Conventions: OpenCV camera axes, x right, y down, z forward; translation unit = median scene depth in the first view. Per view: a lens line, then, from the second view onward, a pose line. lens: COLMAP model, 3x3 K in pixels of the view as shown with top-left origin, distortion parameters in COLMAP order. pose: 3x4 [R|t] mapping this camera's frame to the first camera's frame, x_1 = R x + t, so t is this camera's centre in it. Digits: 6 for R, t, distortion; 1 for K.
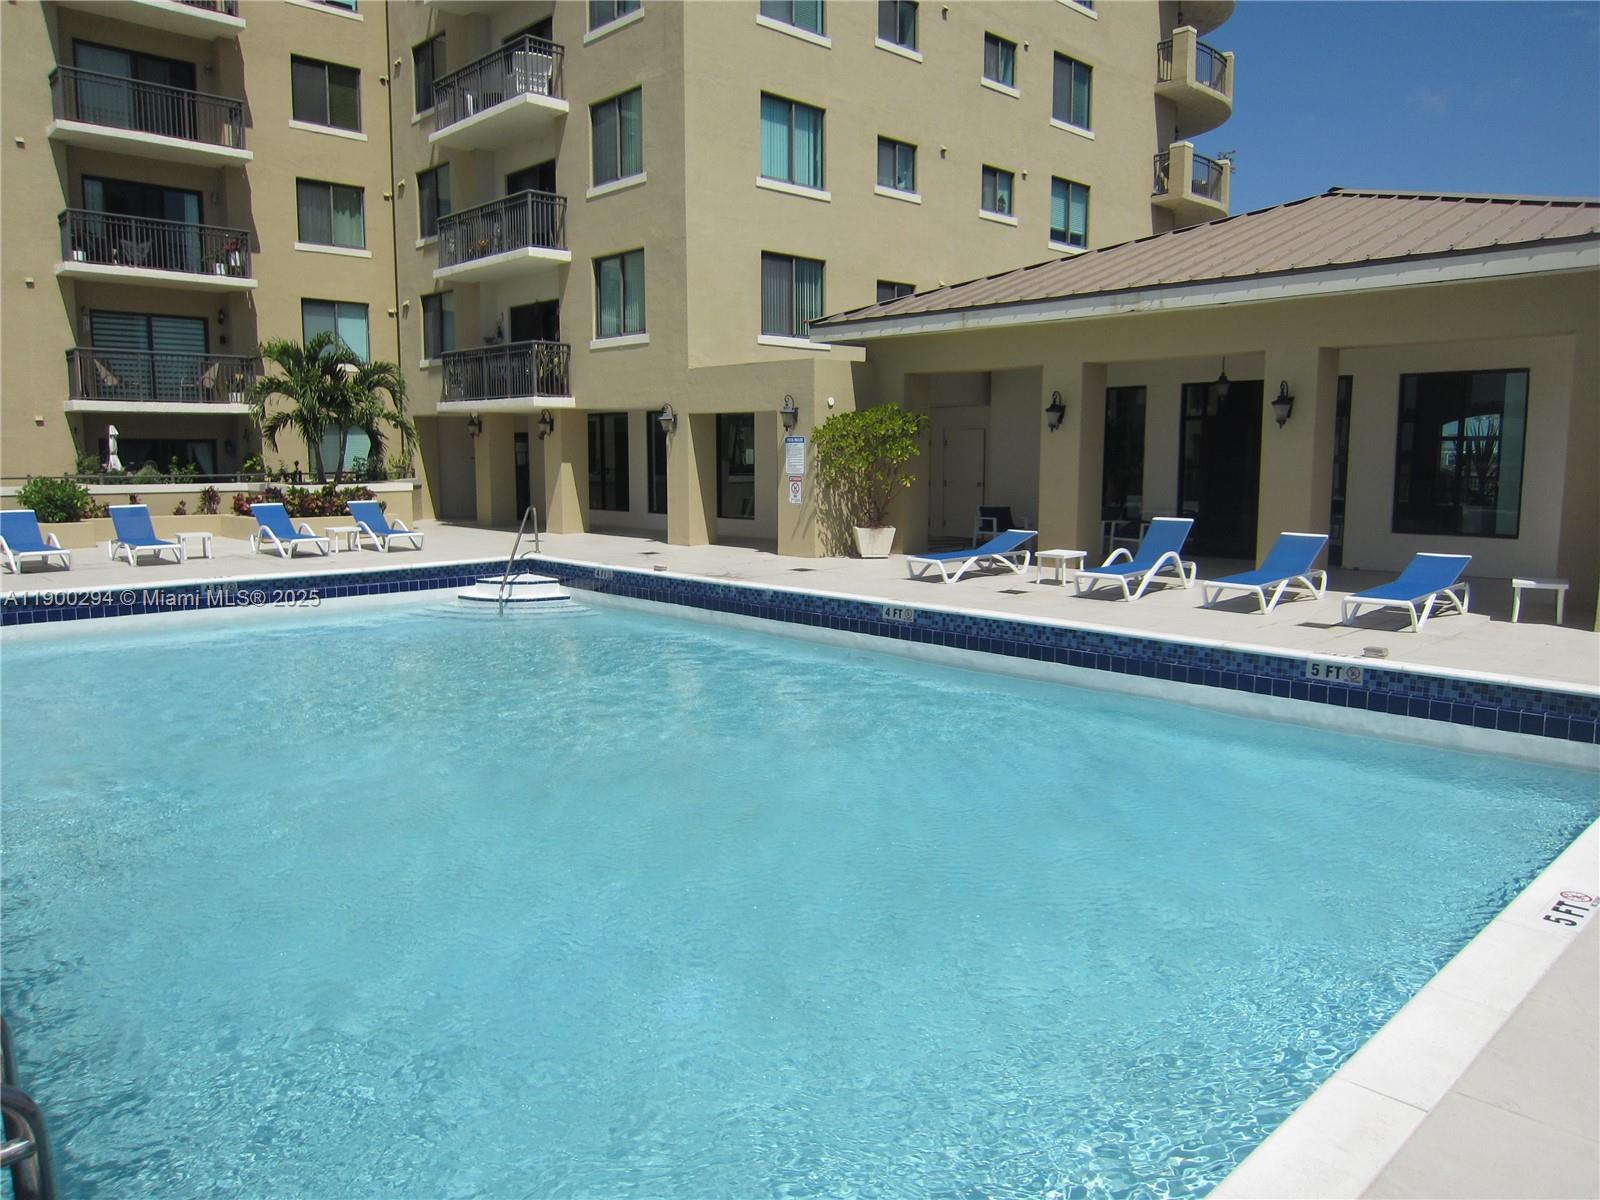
lens RADIAL K [[1139.4, 0, 796.7], [0, 1139.4, 594.7], [0, 0, 1]] dist [-0.015135, -0.004036]
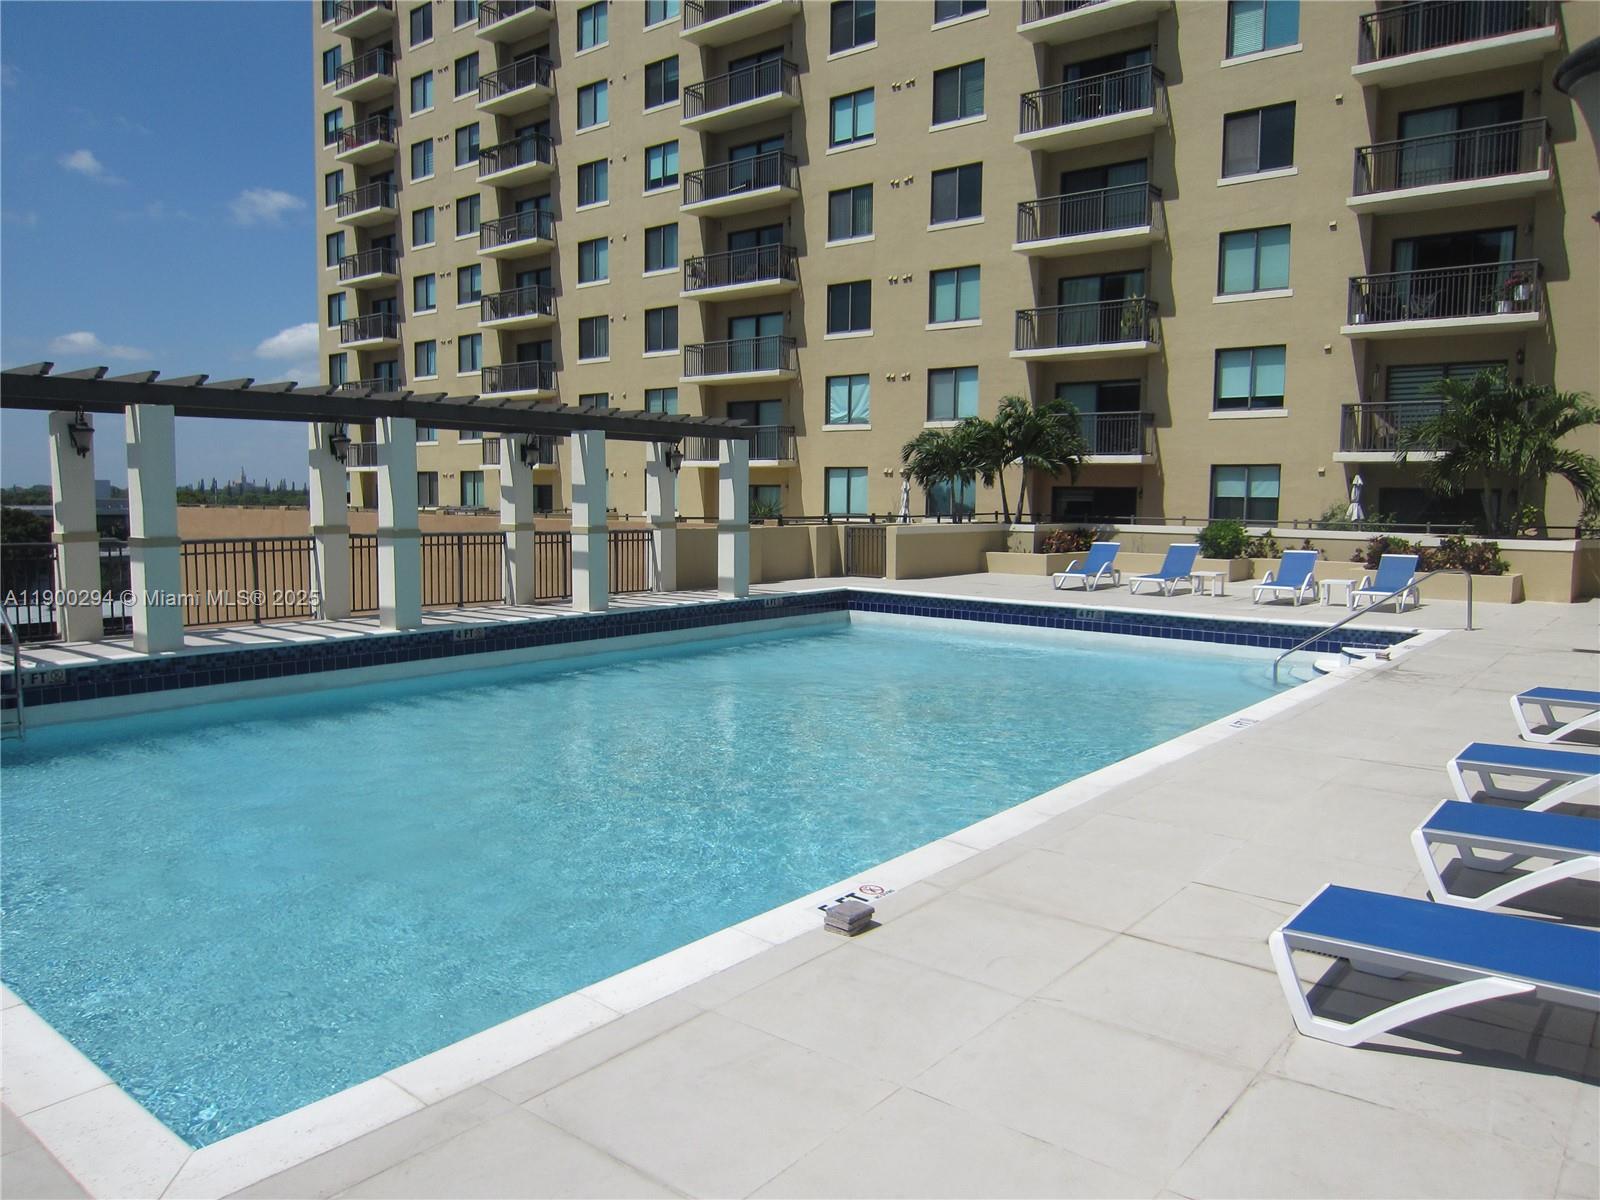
lens RADIAL K [[1139.4, 0, 796.9], [0, 1139.4, 602.6], [0, 0, 1]] dist [-0.015135, -0.004036]
pose [[0.125998, 0.094139, -0.987554, 0.384201], [-0.135825, 0.987749, 0.076828, -0.042417], [0.982688, 0.124454, 0.137241, 0.356187]]
